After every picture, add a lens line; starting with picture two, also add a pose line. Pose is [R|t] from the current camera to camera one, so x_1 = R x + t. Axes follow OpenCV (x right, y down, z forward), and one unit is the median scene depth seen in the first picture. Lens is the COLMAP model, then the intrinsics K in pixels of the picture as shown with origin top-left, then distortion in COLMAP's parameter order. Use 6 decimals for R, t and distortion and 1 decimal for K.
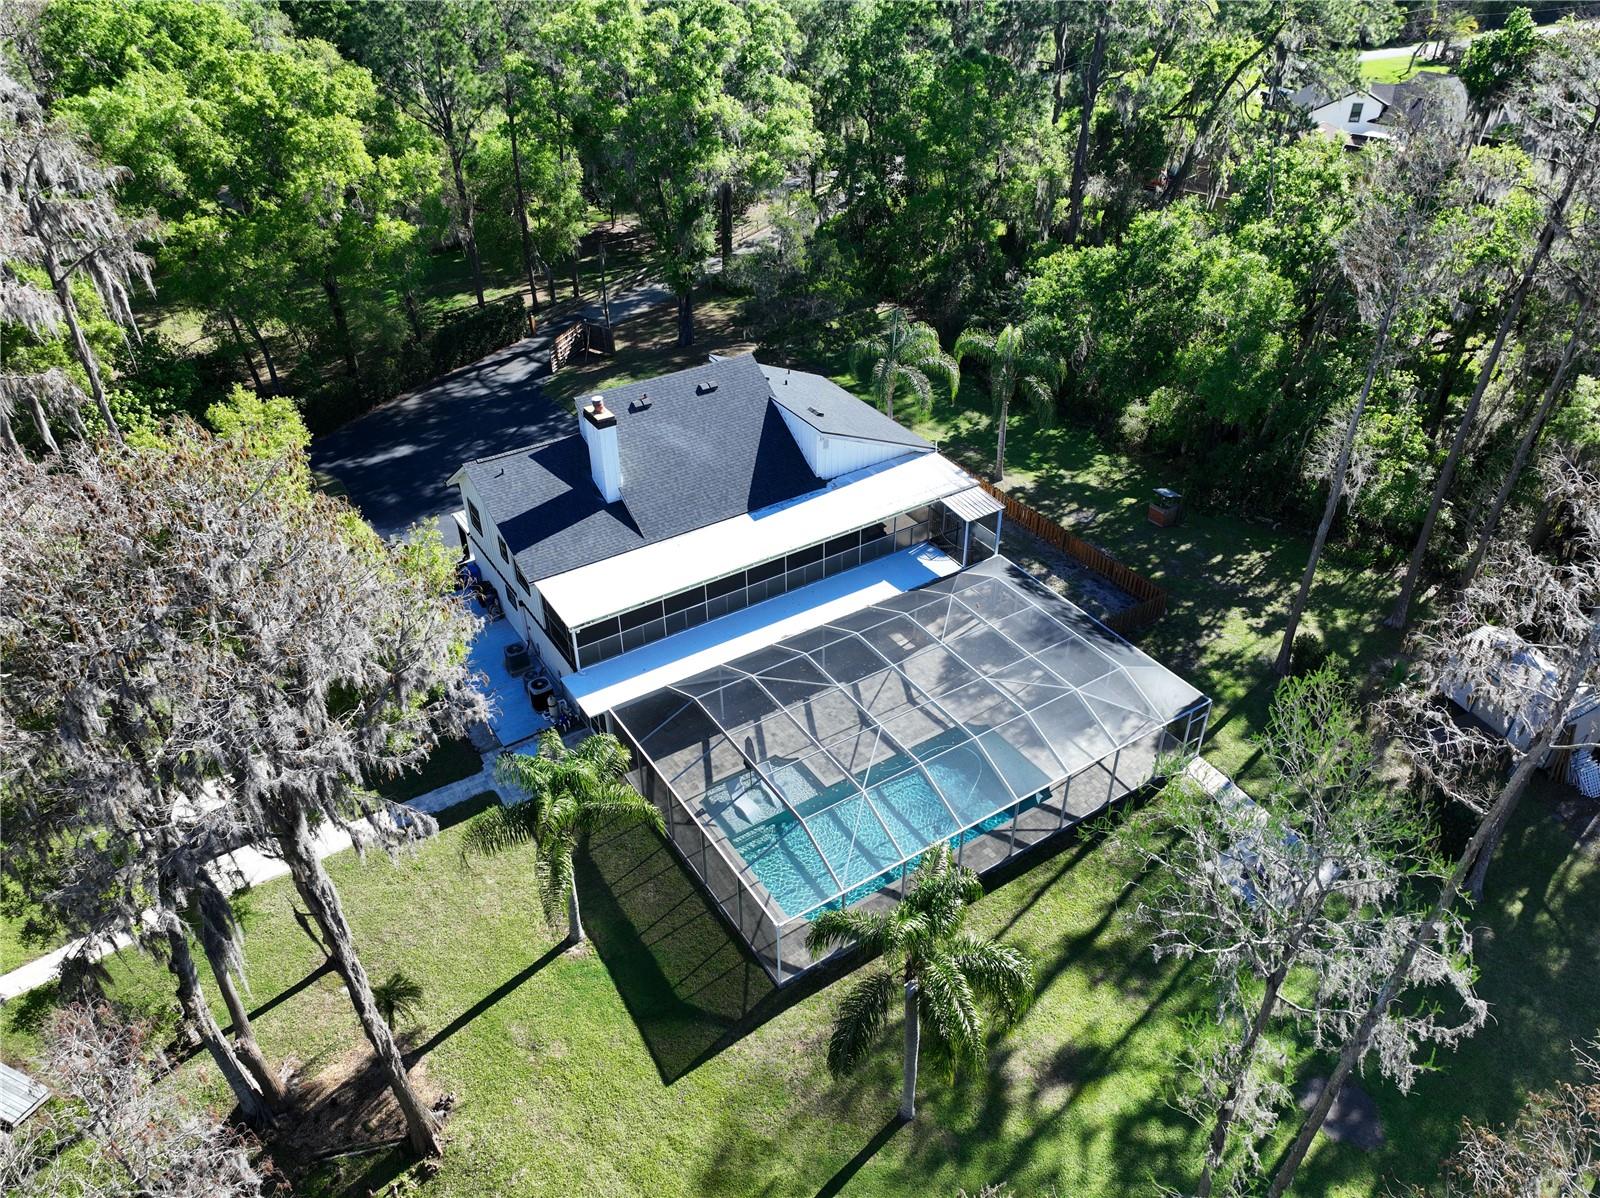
lens RADIAL K [[1102.2, 0, 800.0], [0, 1102.2, 599.0], [0, 0, 1]] dist [0.046668, -0.003185]
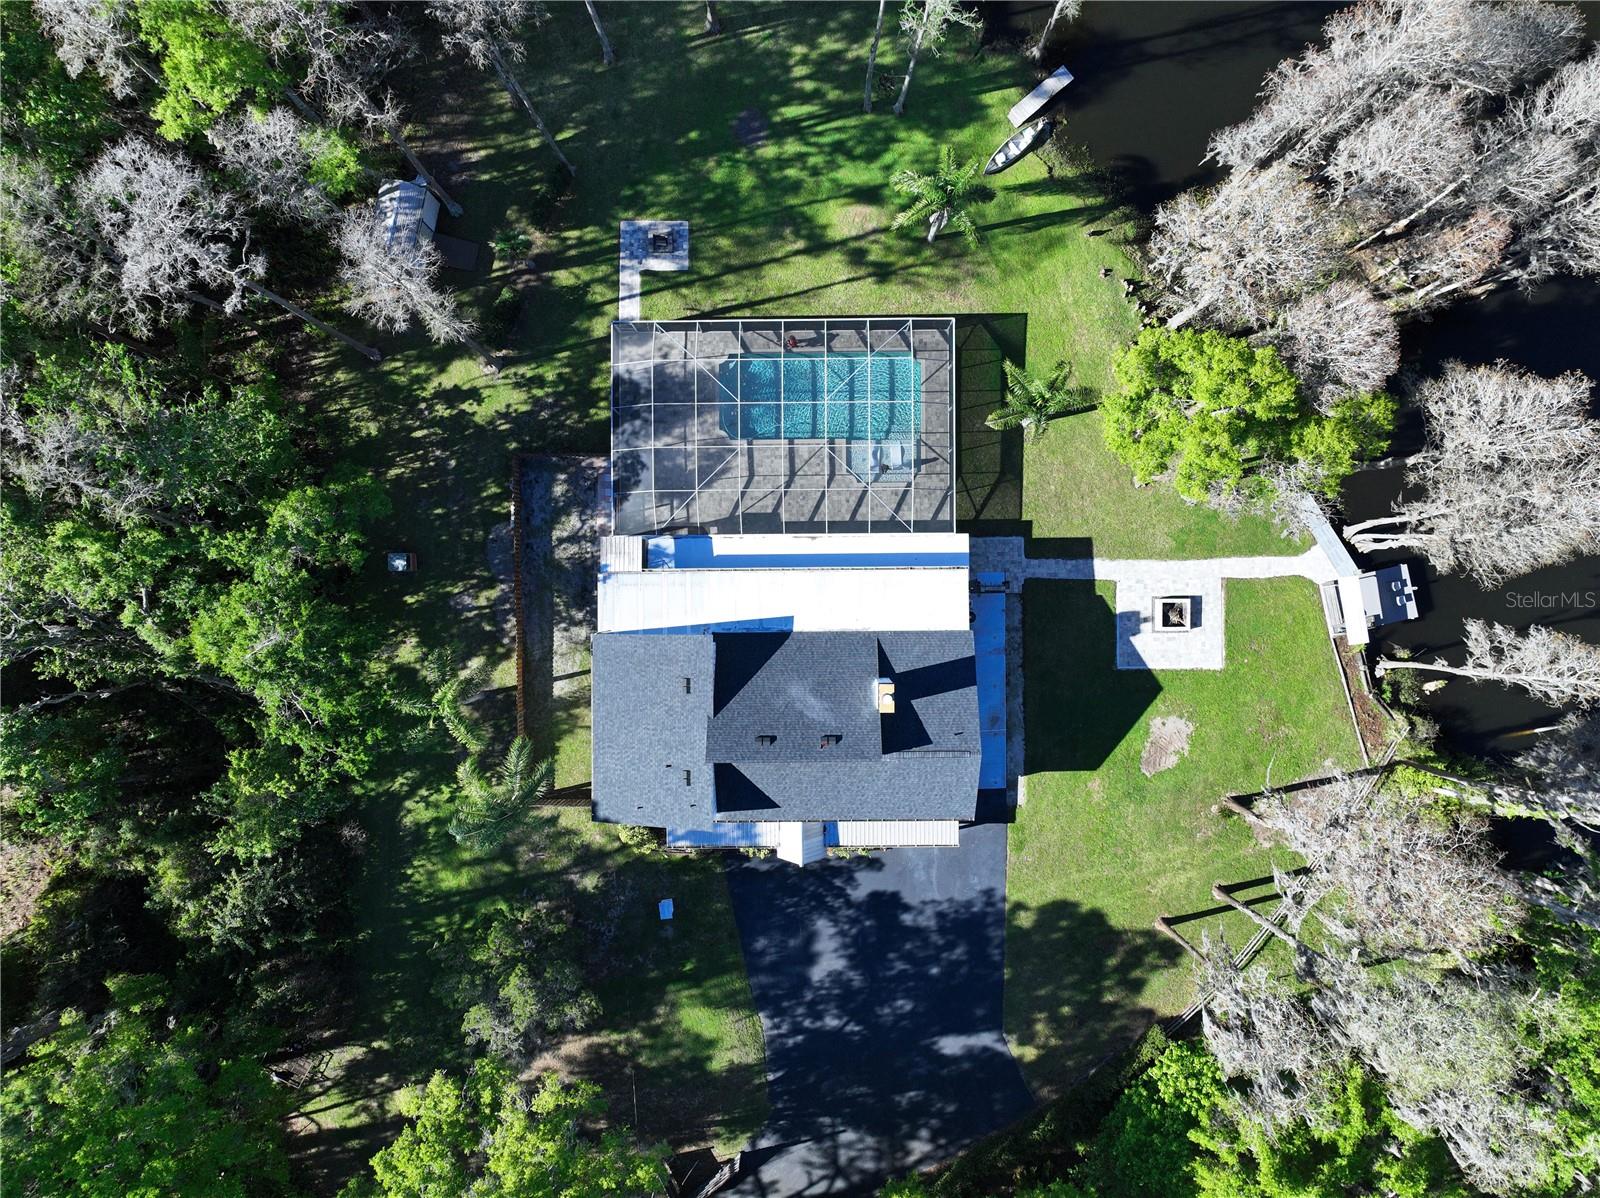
lens RADIAL K [[1102.2, 0, 800.0], [0, 1102.2, 599.0], [0, 0, 1]] dist [0.046668, -0.003185]
pose [[-0.843199, -0.536573, 0.033242, -0.080742], [0.319973, -0.451210, 0.833082, -1.119314], [-0.432010, 0.713091, 0.552149, 0.293417]]
